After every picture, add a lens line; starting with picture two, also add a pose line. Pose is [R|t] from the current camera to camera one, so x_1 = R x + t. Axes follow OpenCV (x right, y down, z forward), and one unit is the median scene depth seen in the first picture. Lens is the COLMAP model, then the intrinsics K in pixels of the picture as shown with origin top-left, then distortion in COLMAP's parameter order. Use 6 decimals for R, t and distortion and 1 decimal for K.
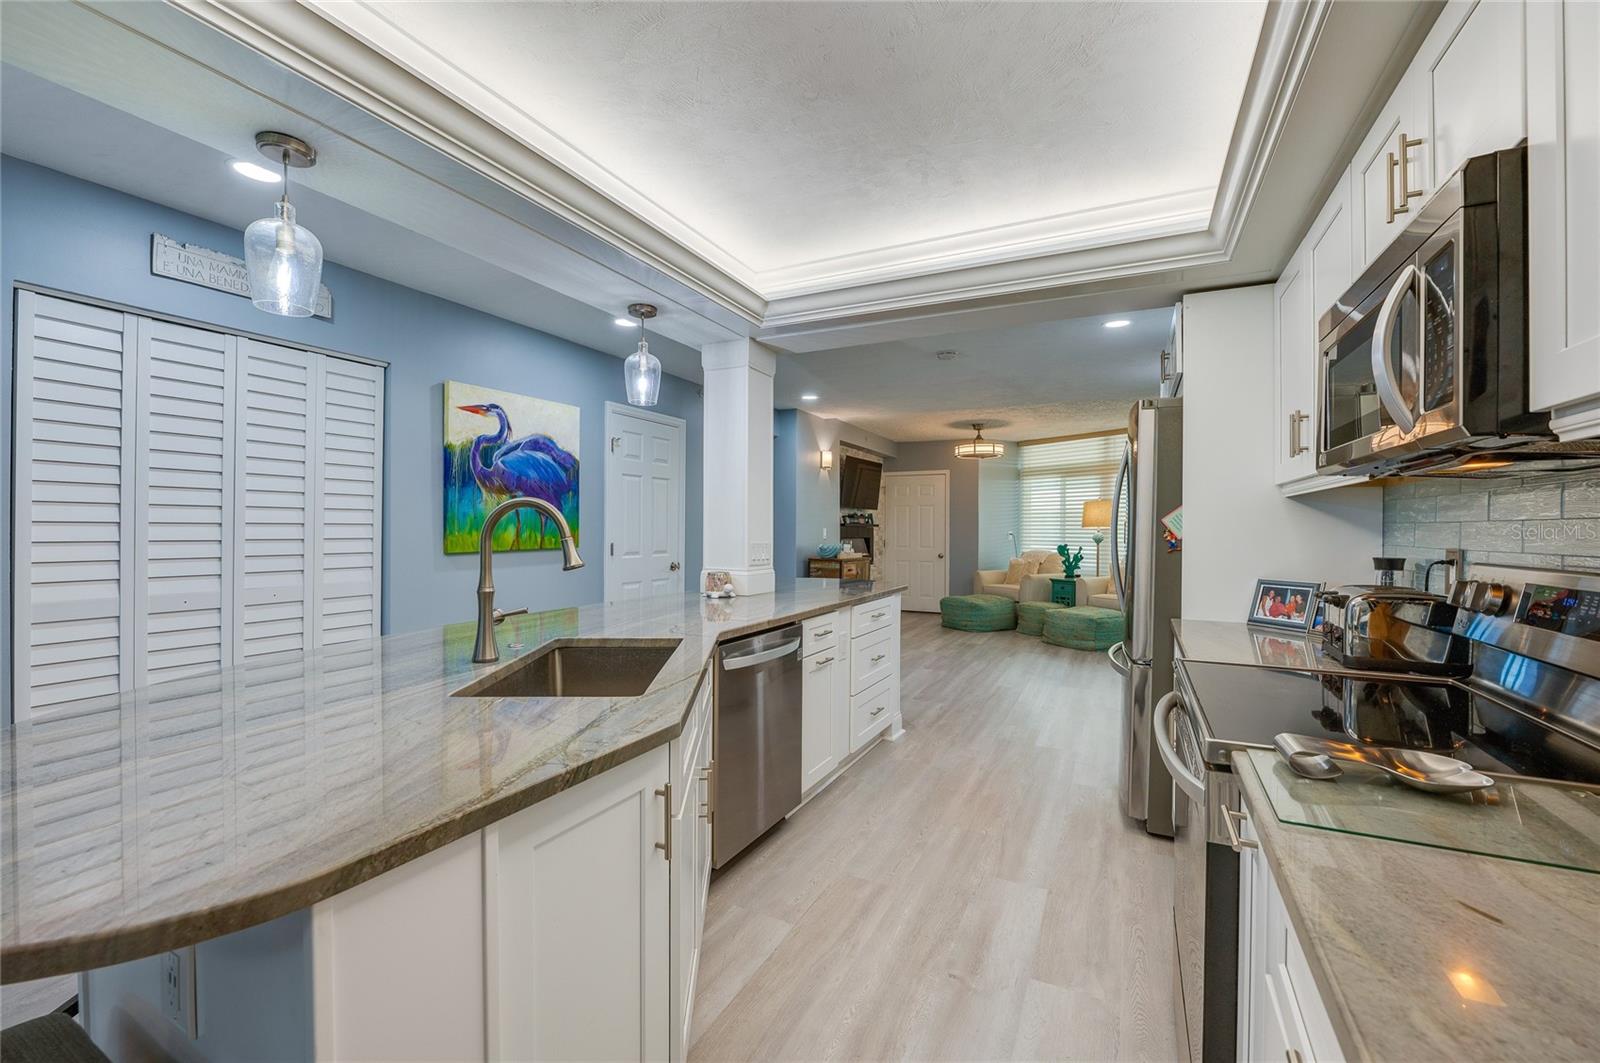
lens RADIAL K [[646.4, 0, 803.7], [0, 646.4, 529.6], [0, 0, 1]] dist [-0.014286, 0.000460]
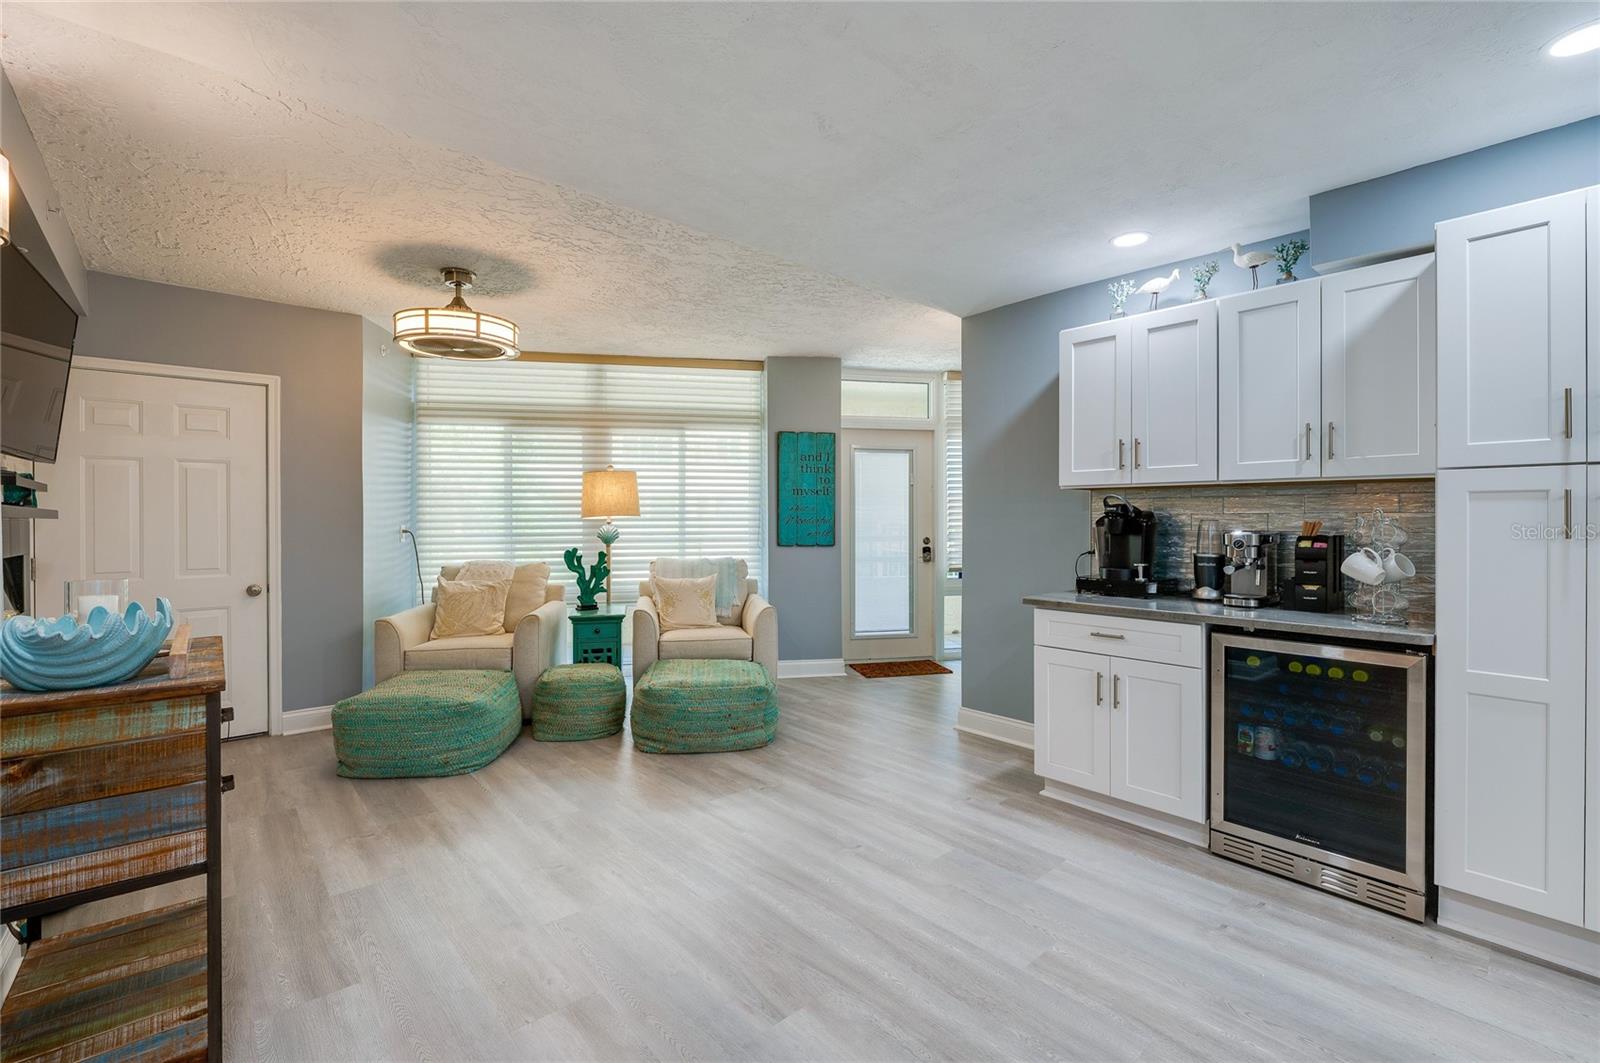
lens RADIAL K [[689.8, 0, 795.6], [0, 689.8, 520.2], [0, 0, 1]] dist [-0.001058, 0.000119]
pose [[0.379589, -0.010161, 0.925099, -0.116259], [0.006200, 0.999945, 0.008439, -0.008867], [-0.925135, 0.002532, 0.379631, 1.173211]]
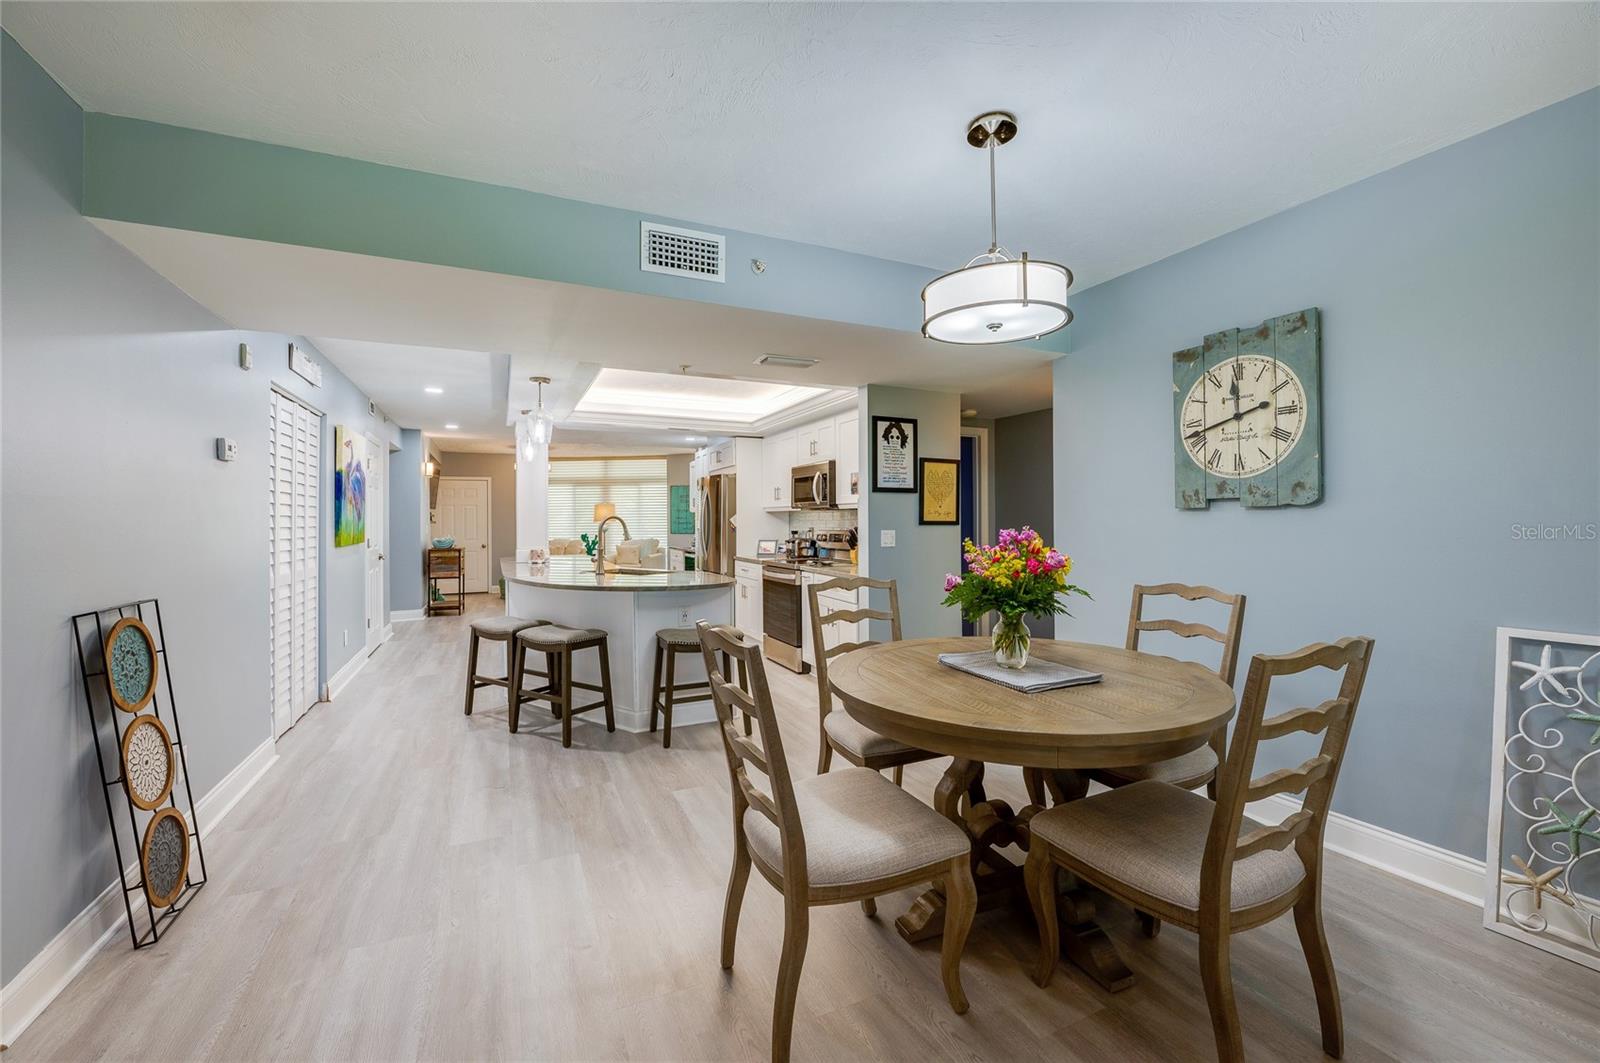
lens RADIAL K [[647.3, 0, 792.6], [0, 647.3, 517.7], [0, 0, 1]] dist [-0.001619, -0.000130]
pose [[0.630982, -0.006625, 0.775769, -0.838773], [0.012854, 0.999916, -0.001916, -0.008620], [-0.775691, 0.011181, 0.631014, -0.554628]]
